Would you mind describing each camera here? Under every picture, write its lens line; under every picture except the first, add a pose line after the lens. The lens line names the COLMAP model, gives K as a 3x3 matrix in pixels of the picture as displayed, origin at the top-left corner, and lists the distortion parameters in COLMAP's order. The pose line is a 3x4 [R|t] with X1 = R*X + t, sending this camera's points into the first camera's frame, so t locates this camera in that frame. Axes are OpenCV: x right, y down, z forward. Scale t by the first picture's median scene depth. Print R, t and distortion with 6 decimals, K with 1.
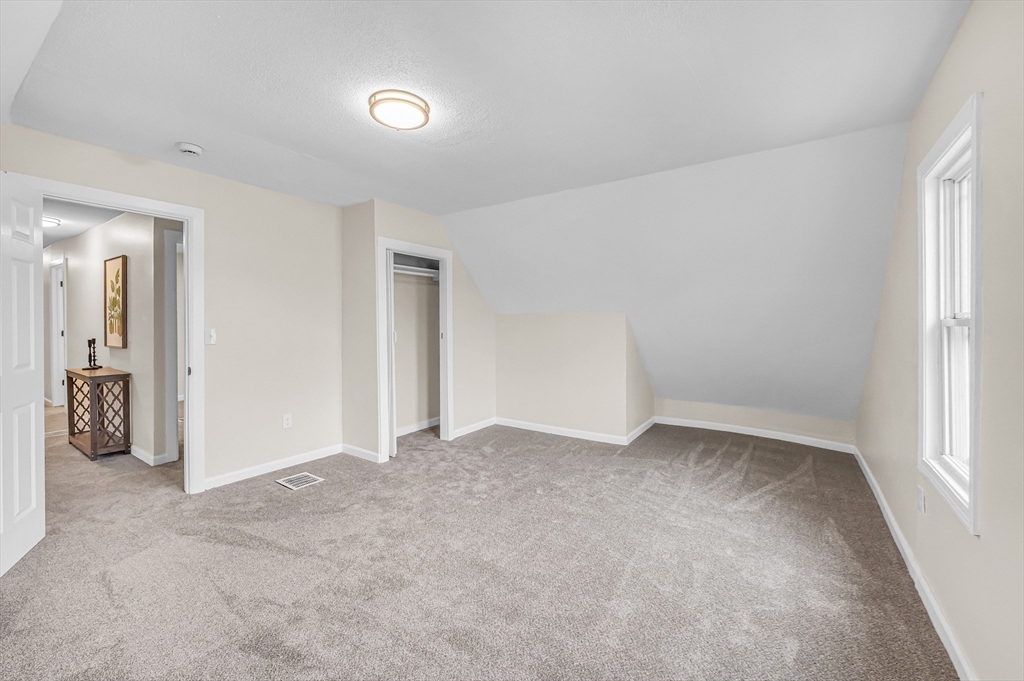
lens RADIAL K [[413.7, 0, 502.4], [0, 413.7, 334.0], [0, 0, 1]] dist [-0.000626, -0.000127]
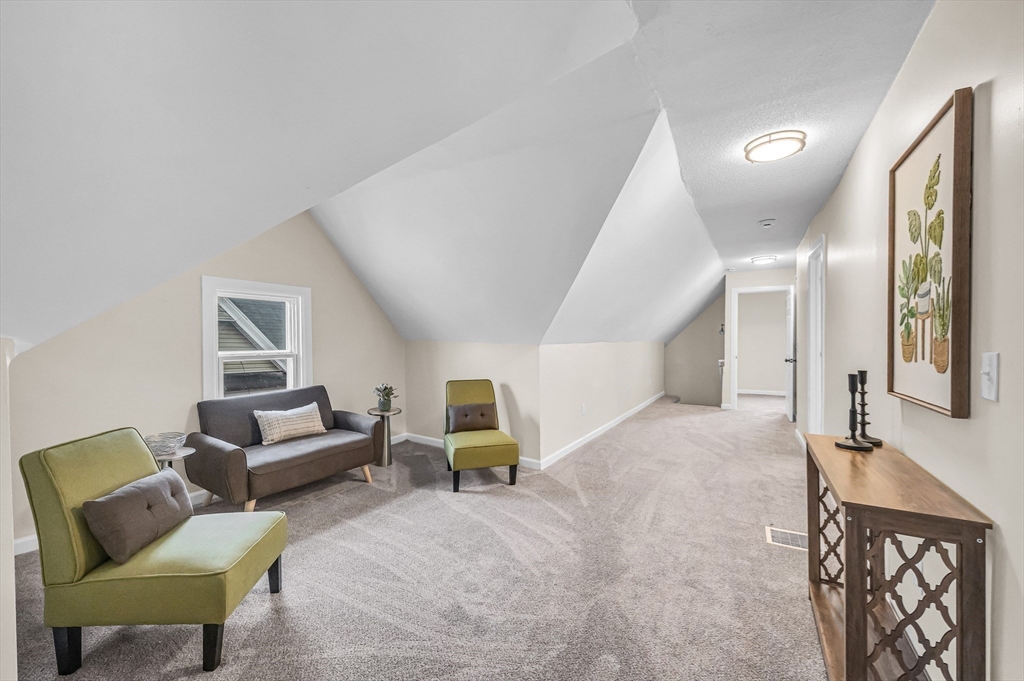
lens RADIAL K [[413.7, 0, 505.1], [0, 413.7, 347.7], [0, 0, 1]] dist [-0.000626, -0.000127]
pose [[0.069539, 0.005652, -0.997563, -0.623342], [-0.007977, 0.999955, 0.005109, -0.011798], [0.997547, 0.007602, 0.069581, 0.637256]]
